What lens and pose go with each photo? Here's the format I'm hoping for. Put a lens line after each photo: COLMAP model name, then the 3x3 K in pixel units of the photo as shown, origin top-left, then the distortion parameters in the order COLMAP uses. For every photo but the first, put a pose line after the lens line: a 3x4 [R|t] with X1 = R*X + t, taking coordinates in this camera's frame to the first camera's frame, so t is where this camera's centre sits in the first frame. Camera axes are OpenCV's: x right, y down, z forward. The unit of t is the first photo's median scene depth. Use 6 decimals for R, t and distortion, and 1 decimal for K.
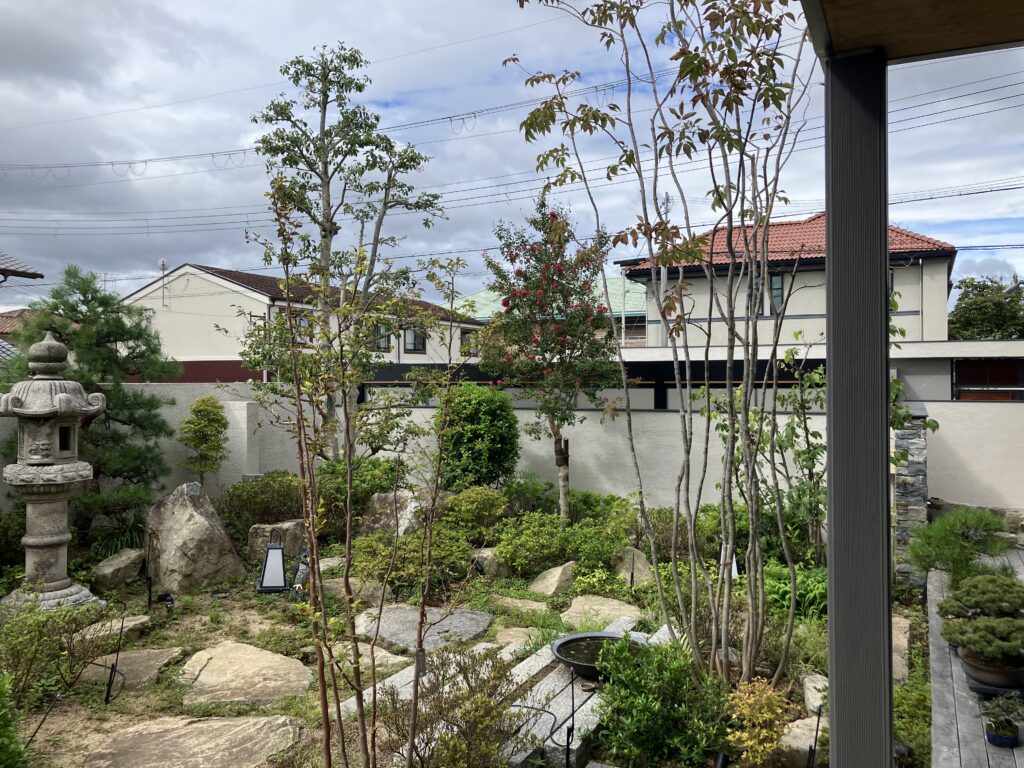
lens RADIAL K [[832.6, 0, 522.9], [0, 832.6, 383.1], [0, 0, 1]] dist [0.031154, 0.002663]
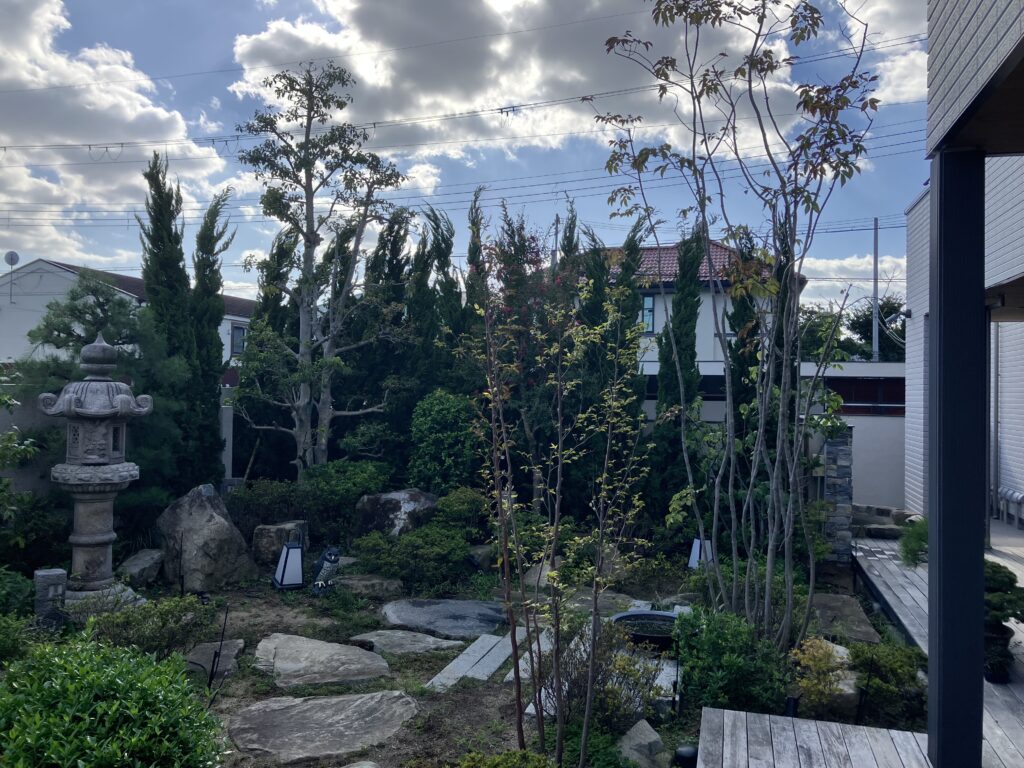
lens RADIAL K [[843.2, 0, 500.3], [0, 843.2, 384.1], [0, 0, 1]] dist [0.037205, -0.036789]
pose [[0.984138, 0.018988, 0.176387, -0.235955], [-0.016967, 0.999772, -0.012958, 0.004314], [-0.176593, 0.009759, 0.984236, -0.083806]]
